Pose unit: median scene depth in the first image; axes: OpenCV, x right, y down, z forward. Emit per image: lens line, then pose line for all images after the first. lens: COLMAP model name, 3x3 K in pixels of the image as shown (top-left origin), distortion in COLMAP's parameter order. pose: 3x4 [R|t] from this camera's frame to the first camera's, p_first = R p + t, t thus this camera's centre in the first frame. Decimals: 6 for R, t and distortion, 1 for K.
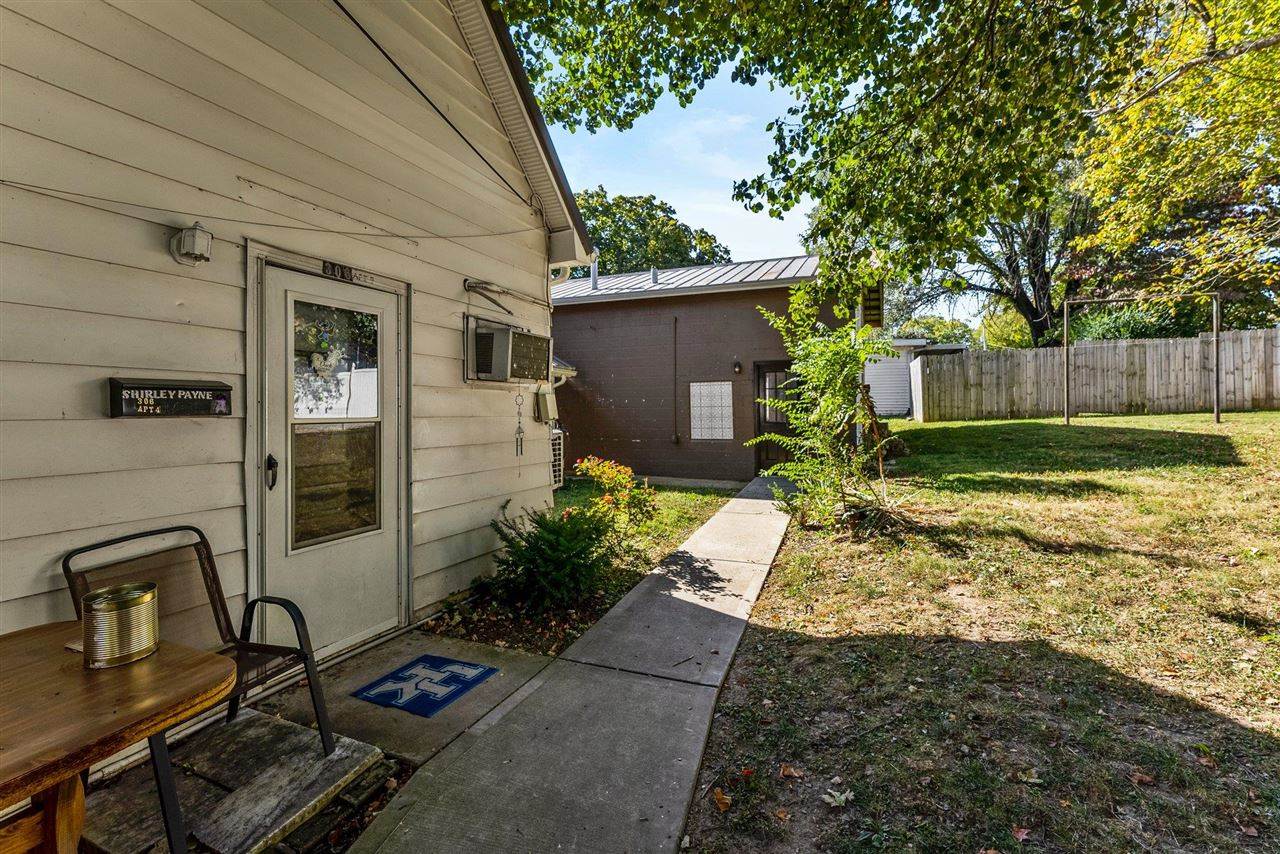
lens RADIAL K [[535.1, 0, 642.3], [0, 535.1, 405.7], [0, 0, 1]] dist [0.001327, -0.000023]
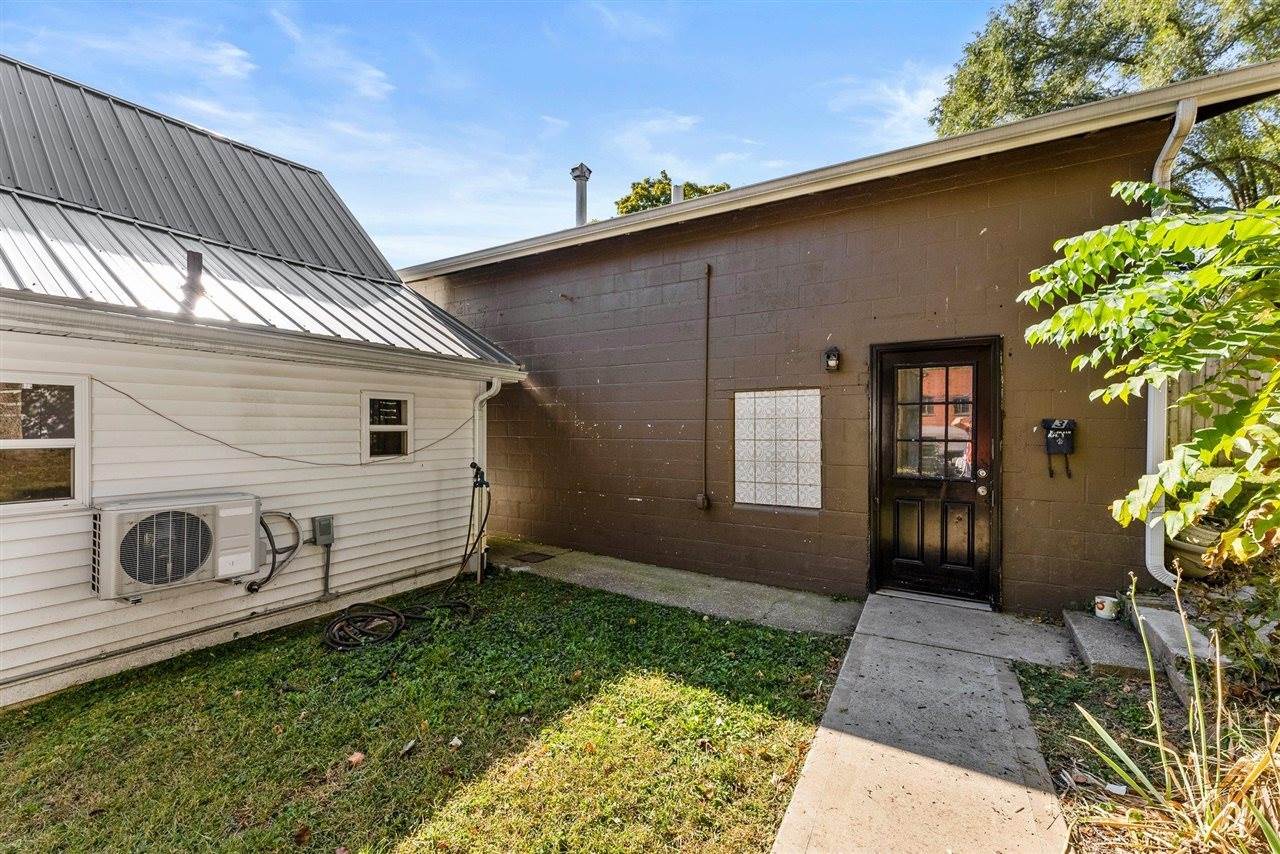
lens RADIAL K [[537.7, 0, 640.0], [0, 537.7, 427.0], [0, 0, 1]] dist [0.016146, 0.000066]
pose [[0.988326, 0.013835, -0.151723, 0.084021], [-0.013505, 0.999904, 0.003207, -0.011028], [0.151753, -0.001121, 0.988418, 0.512168]]
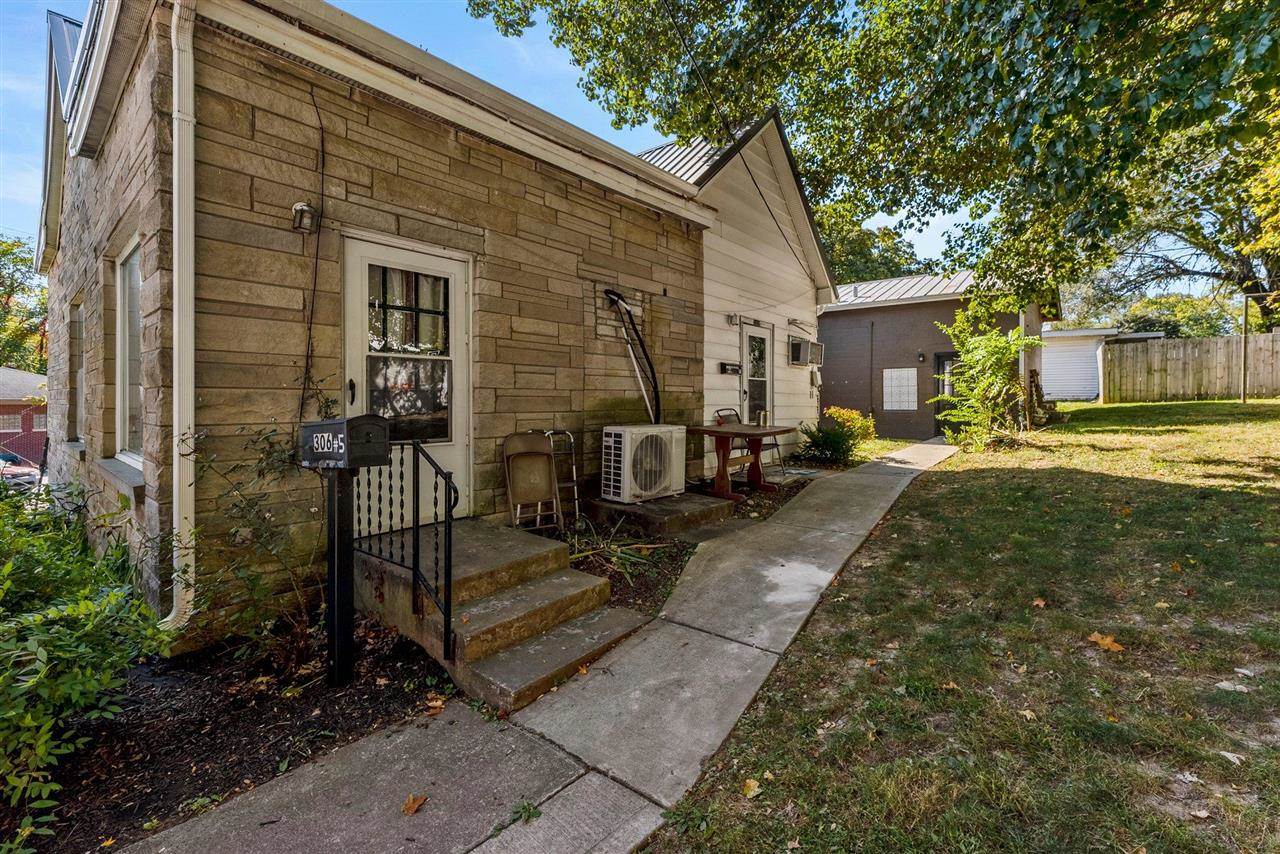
lens RADIAL K [[535.1, 0, 642.3], [0, 535.1, 405.7], [0, 0, 1]] dist [0.001327, -0.000023]
pose [[0.955251, 0.012247, -0.295542, -0.100334], [-0.008443, 0.999864, 0.014143, 0.039669], [0.295675, -0.011015, 0.955225, -0.531814]]
